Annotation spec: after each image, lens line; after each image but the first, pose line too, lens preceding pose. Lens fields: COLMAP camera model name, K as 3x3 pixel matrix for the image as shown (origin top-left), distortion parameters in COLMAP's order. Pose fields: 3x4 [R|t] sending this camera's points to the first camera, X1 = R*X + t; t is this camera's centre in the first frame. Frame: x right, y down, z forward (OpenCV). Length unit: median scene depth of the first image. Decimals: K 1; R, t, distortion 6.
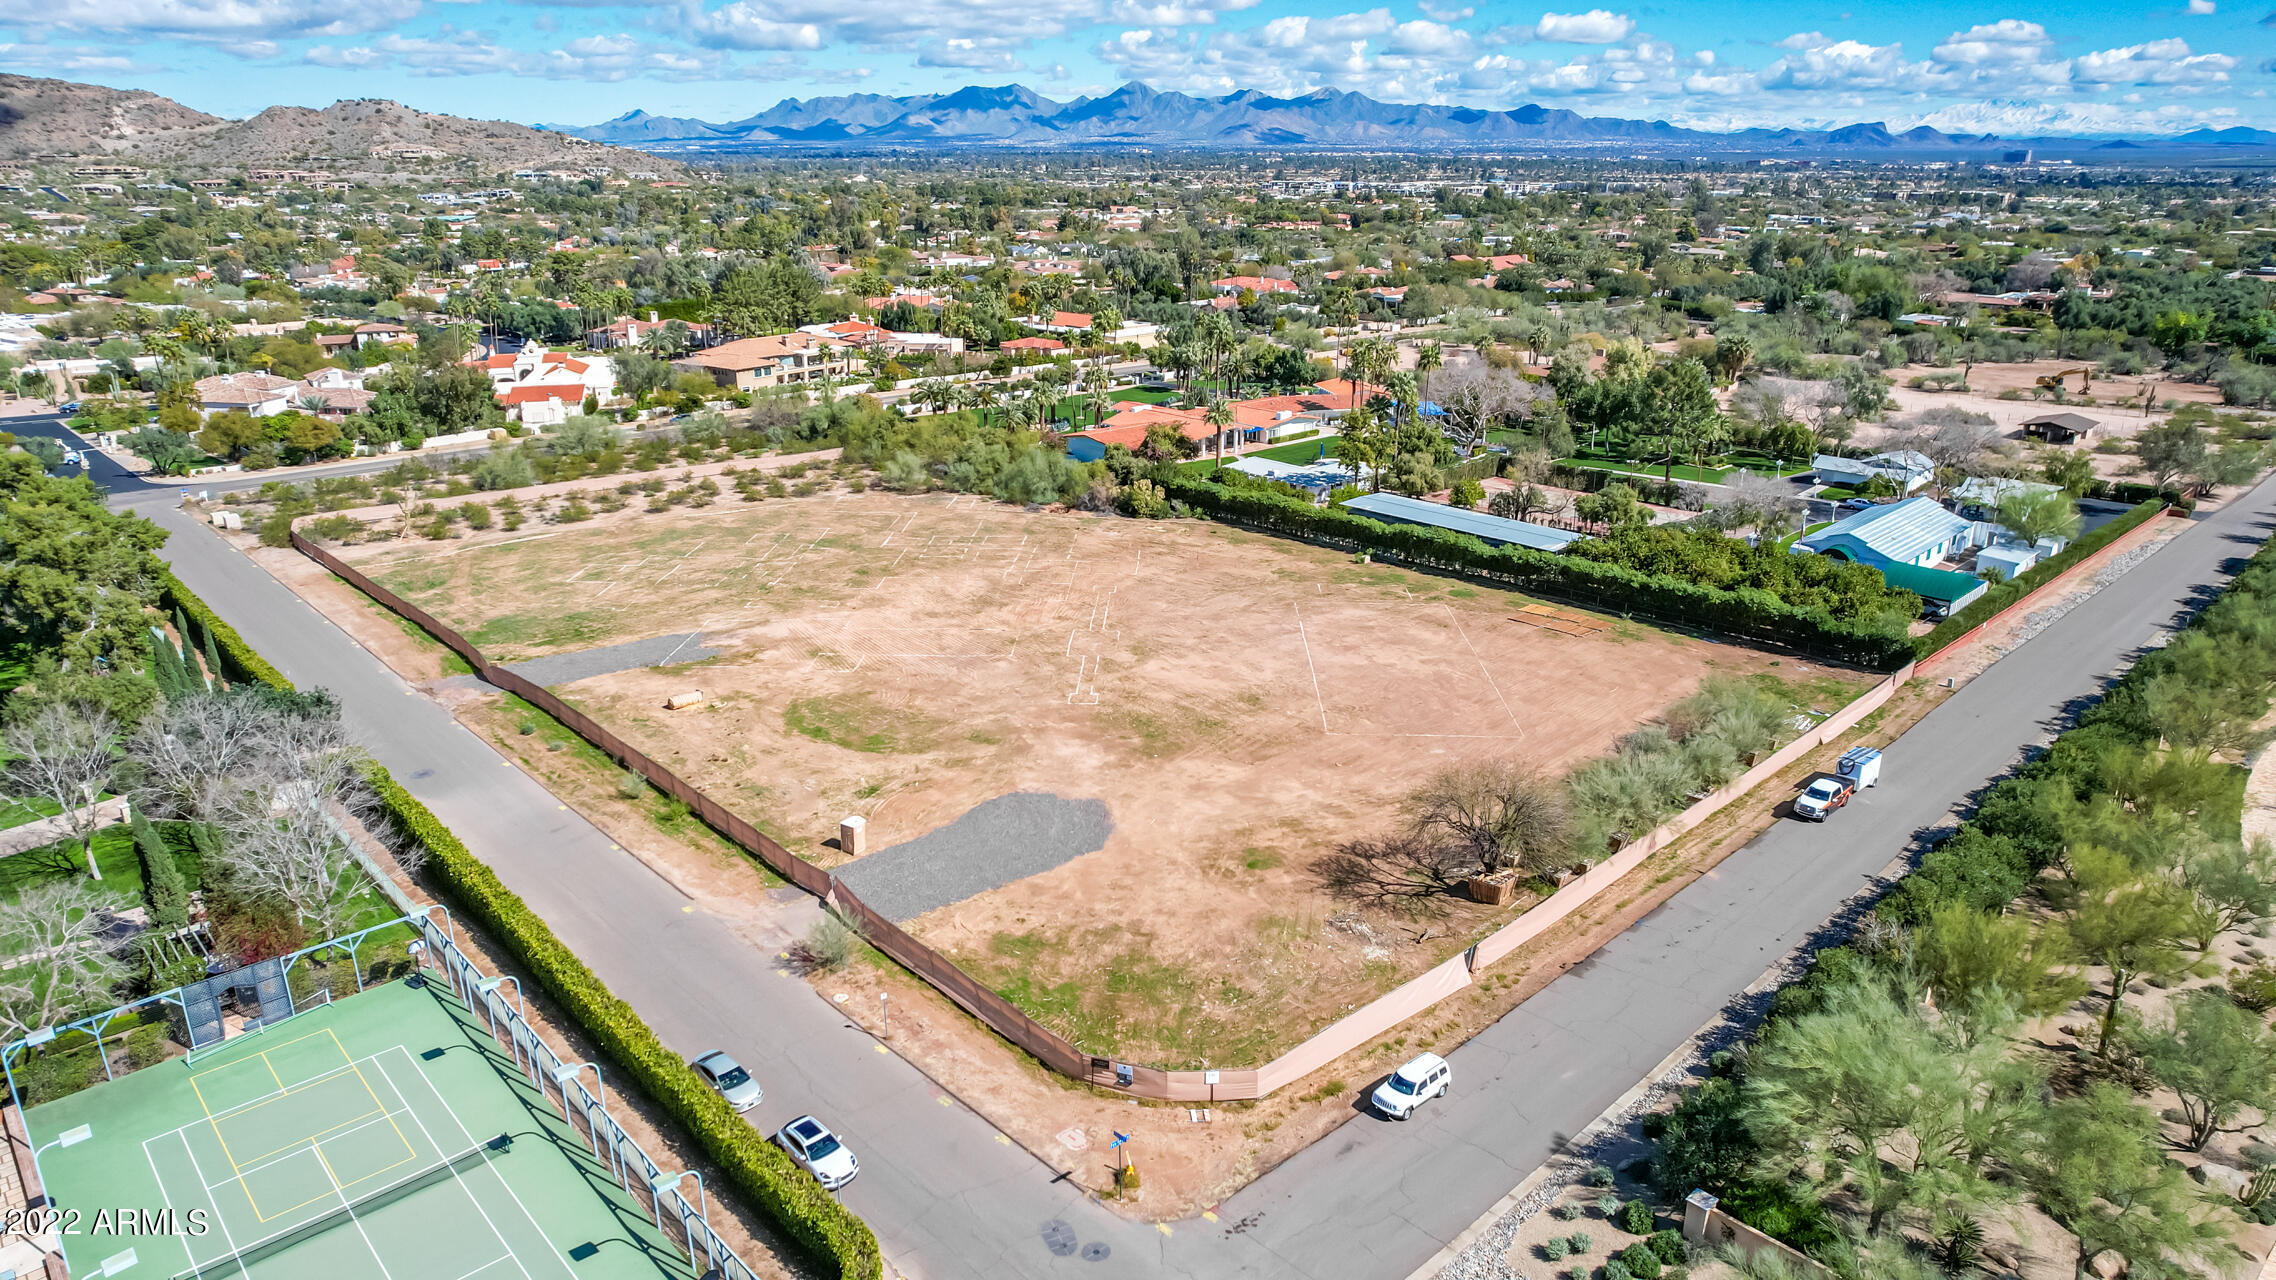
lens RADIAL K [[1437.2, 0, 1142.0], [0, 1437.2, 692.6], [0, 0, 1]] dist [-0.082941, 0.072055]
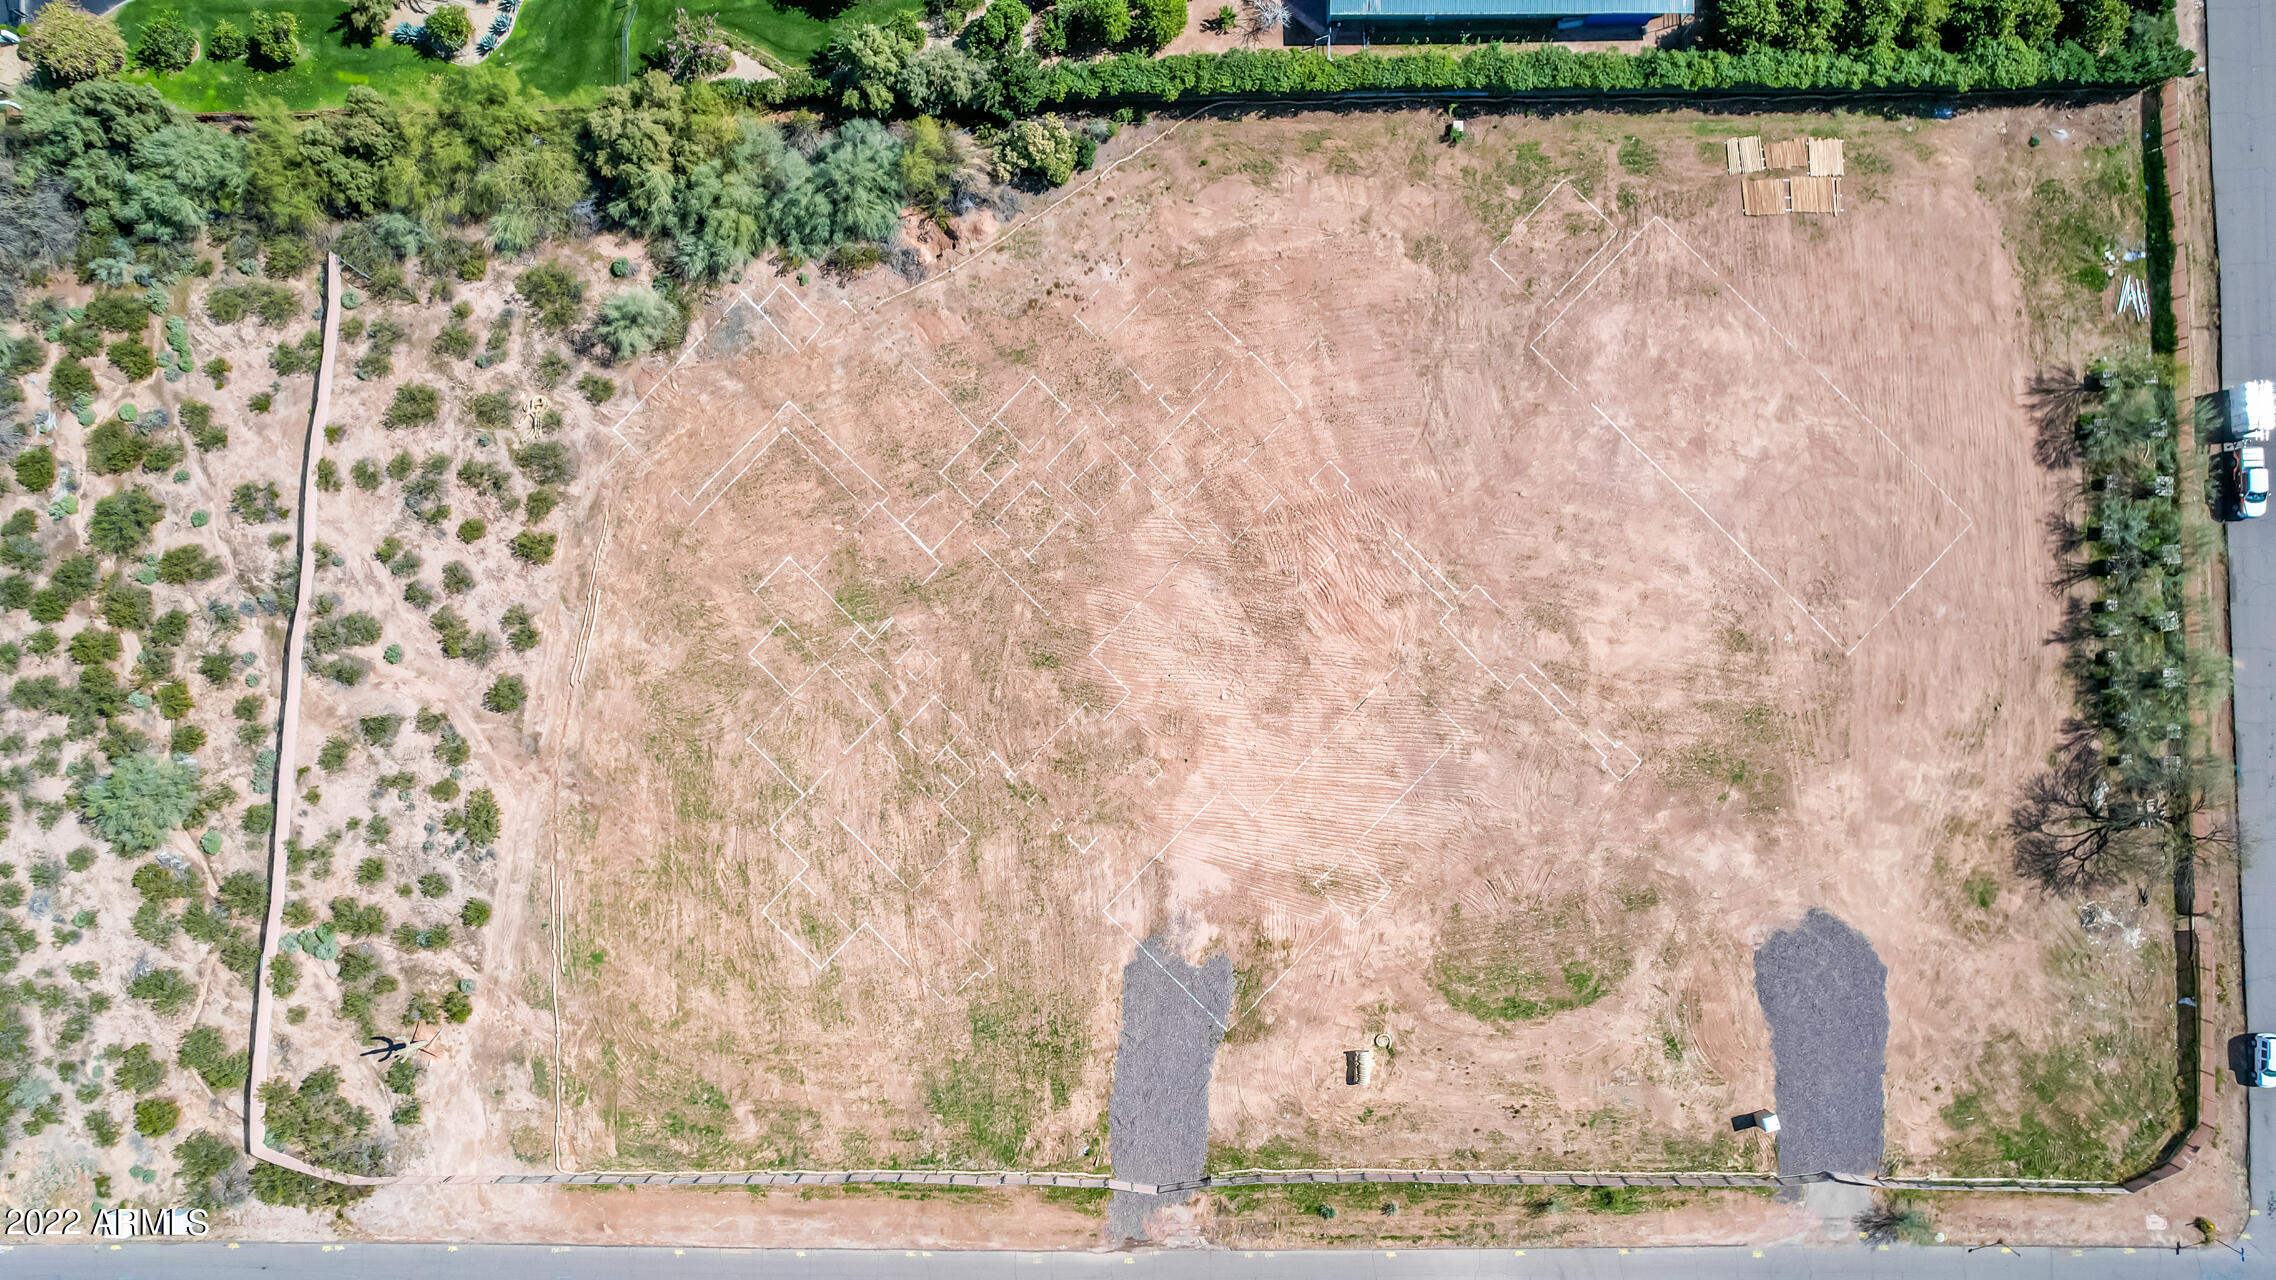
lens RADIAL K [[1450.3, 0, 1142.2], [0, 1450.3, 663.8], [0, 0, 1]] dist [-0.085992, 0.078665]
pose [[0.675339, -0.737505, -0.001630, -0.178138], [0.271536, 0.246592, 0.930301, -0.857720], [-0.685700, -0.628712, 0.366792, 0.758790]]
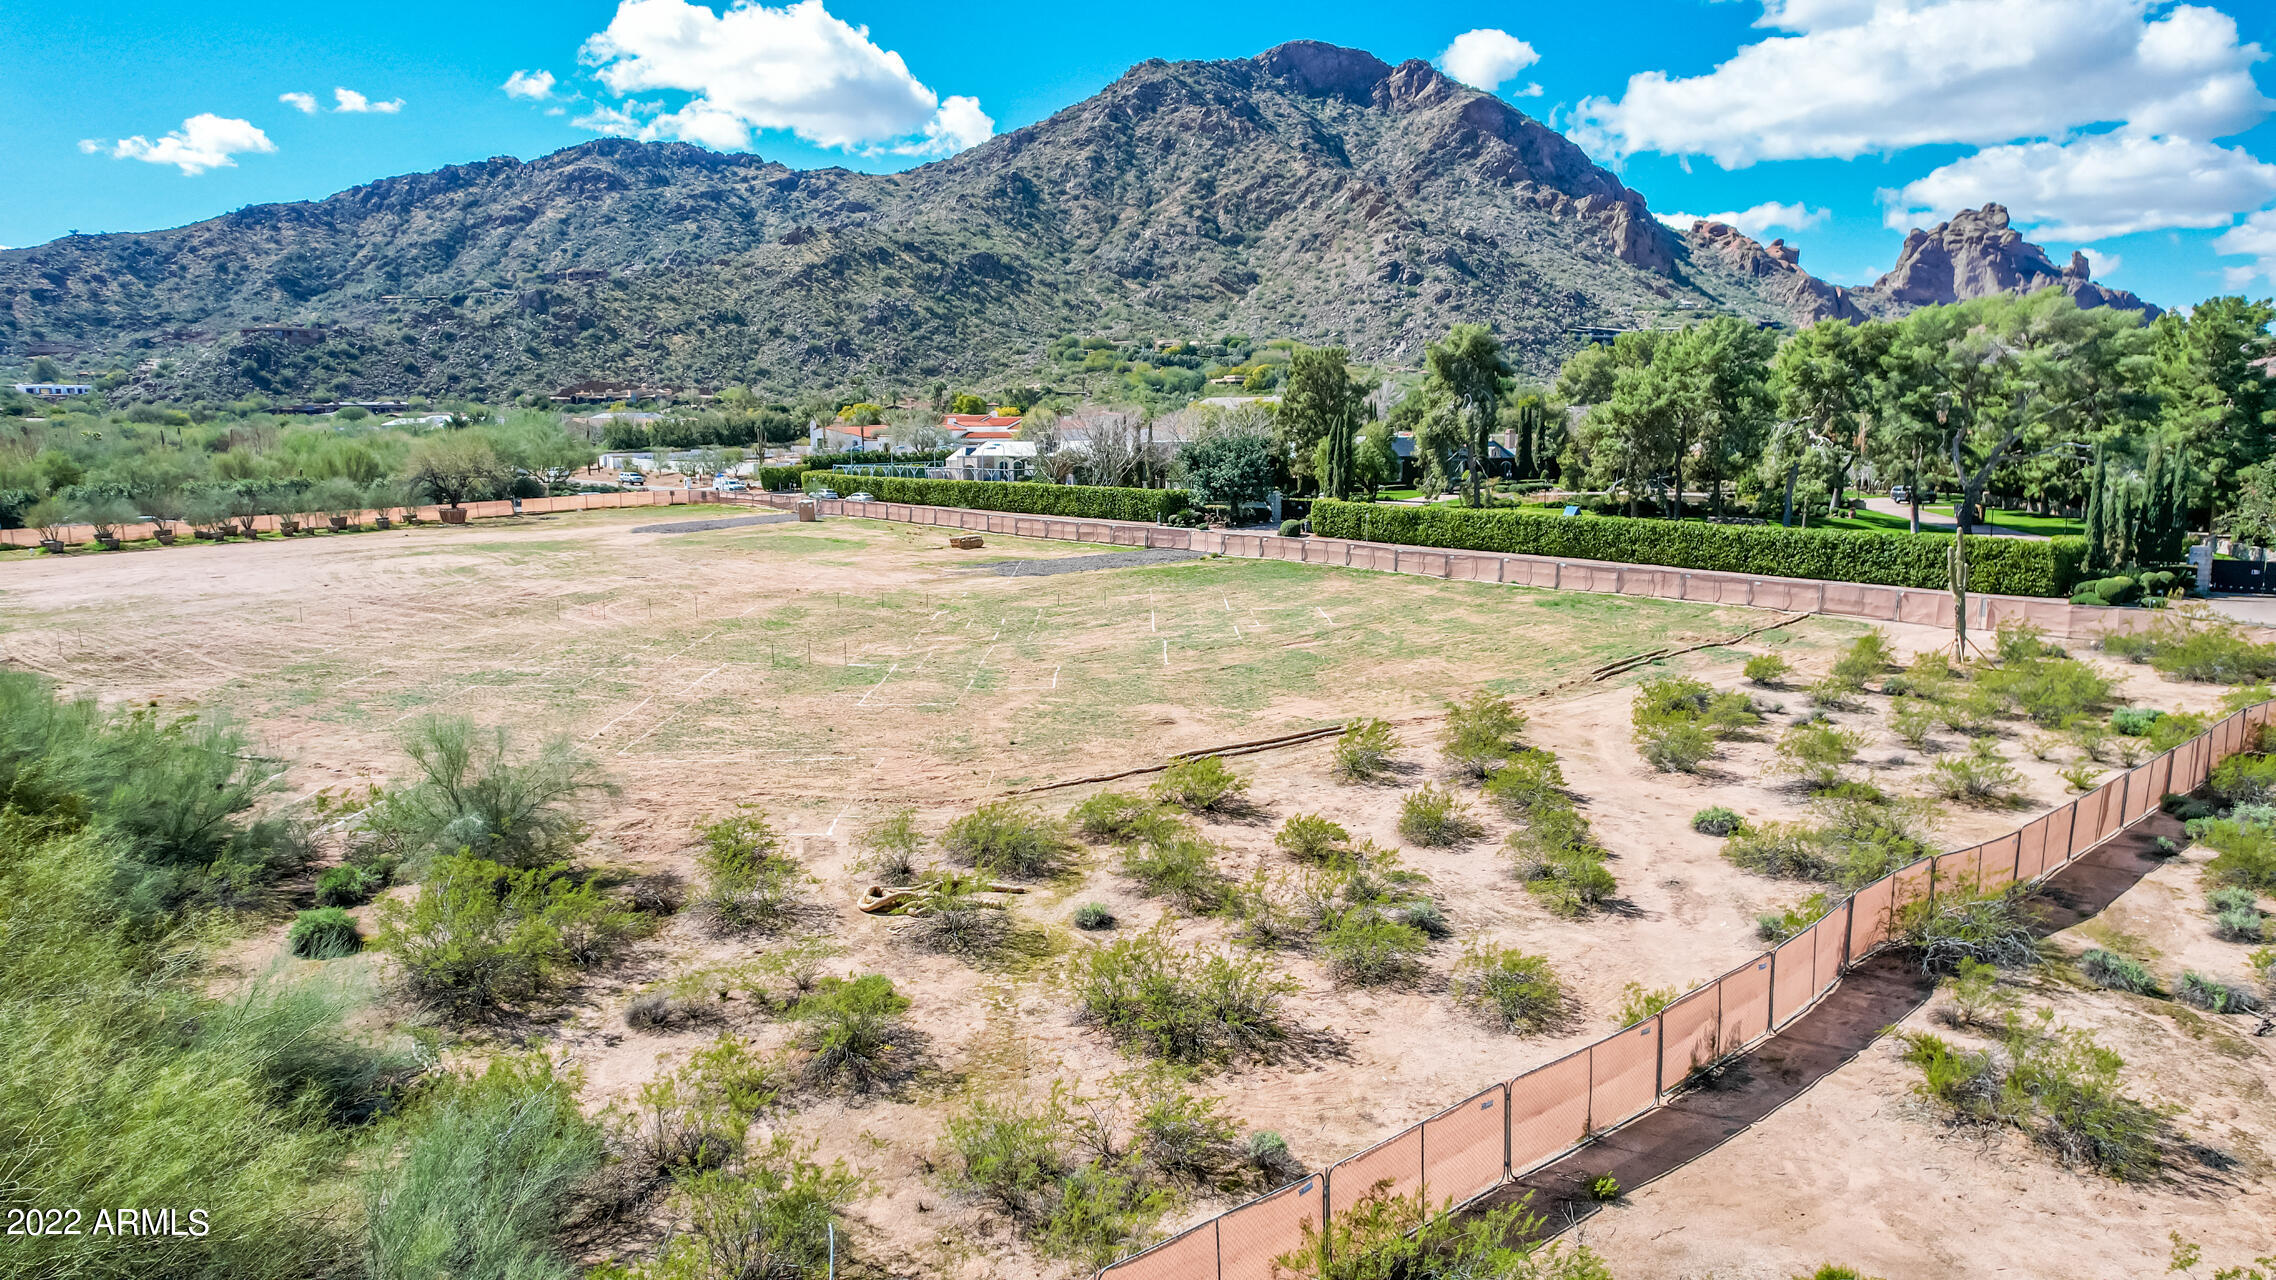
lens RADIAL K [[1454.4, 0, 1140.8], [0, 1454.4, 658.1], [0, 0, 1]] dist [-0.082598, 0.068867]
pose [[-0.999565, 0.015533, -0.025074, -0.348863], [0.000785, 0.863798, 0.503837, -0.372951], [0.029485, 0.503598, -0.863435, 1.617972]]
